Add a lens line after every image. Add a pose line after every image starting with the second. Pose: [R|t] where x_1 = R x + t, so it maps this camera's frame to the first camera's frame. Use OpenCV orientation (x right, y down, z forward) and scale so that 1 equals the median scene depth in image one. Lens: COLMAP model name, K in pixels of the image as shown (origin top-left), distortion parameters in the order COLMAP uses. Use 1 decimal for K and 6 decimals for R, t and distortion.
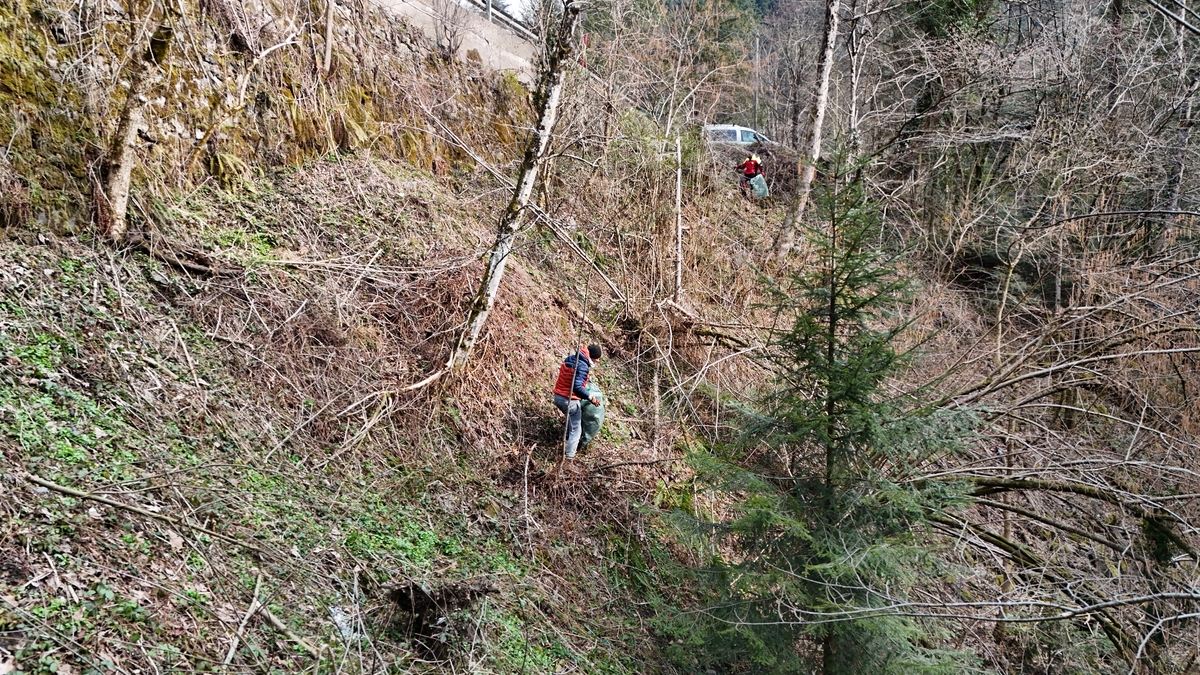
lens RADIAL K [[874.2, 0, 608.0], [0, 874.2, 332.2], [0, 0, 1]] dist [0.076538, -0.070368]
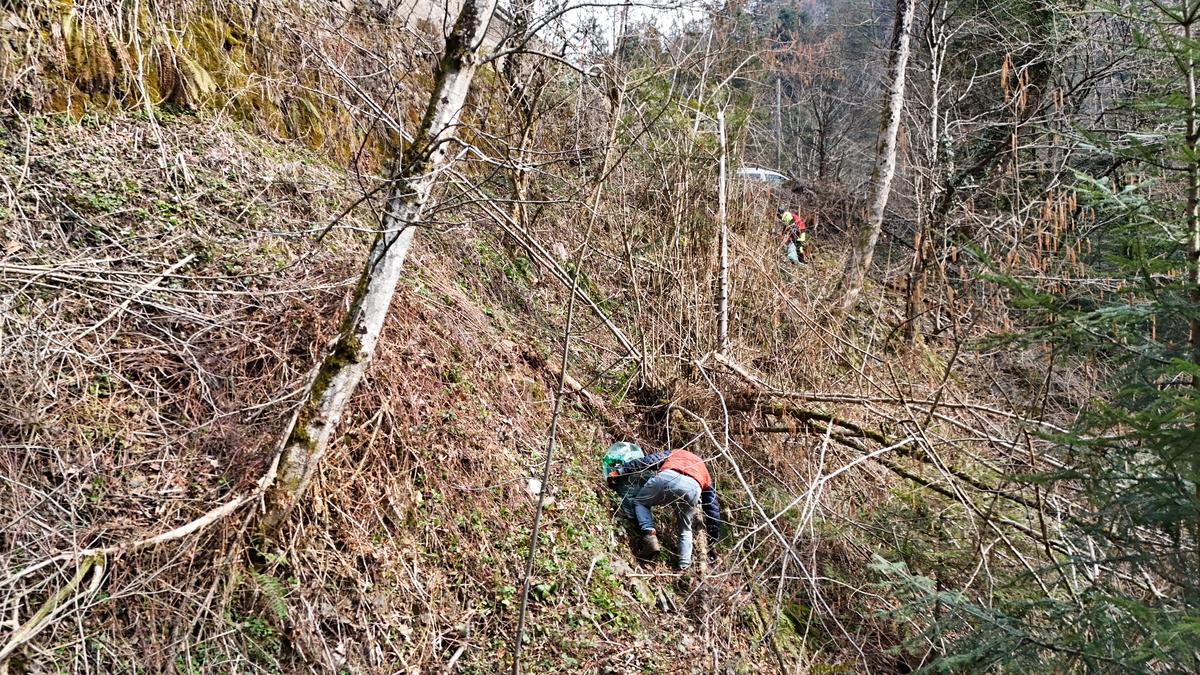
lens RADIAL K [[874.2, 0, 603.1], [0, 874.2, 335.1], [0, 0, 1]] dist [0.076538, -0.070368]
pose [[0.999963, -0.000871, -0.008585, -0.002635], [0.000144, 0.996433, -0.084392, 0.000303], [0.008628, 0.084387, 0.996396, 0.518084]]
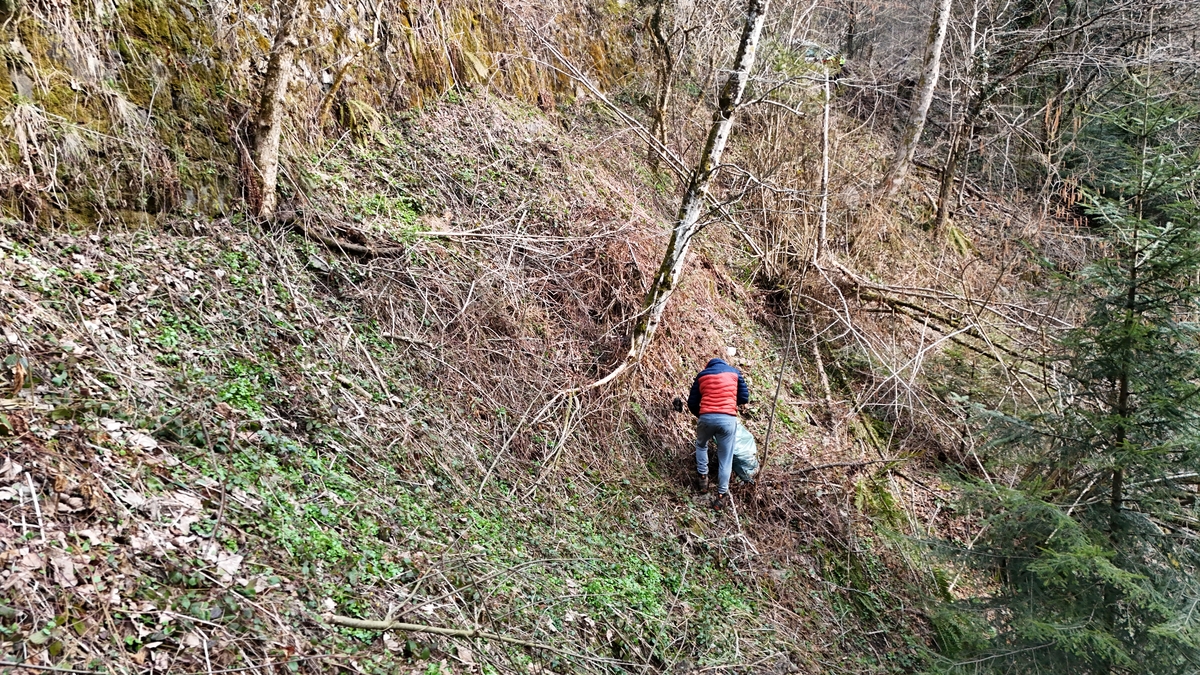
lens RADIAL K [[874.2, 0, 604.6], [0, 874.2, 335.5], [0, 0, 1]] dist [0.076538, -0.070368]
pose [[0.999995, -0.001979, 0.002282, -0.203292], [0.001736, 0.994775, 0.102076, -0.066206], [-0.002472, -0.102072, 0.994774, 0.145532]]
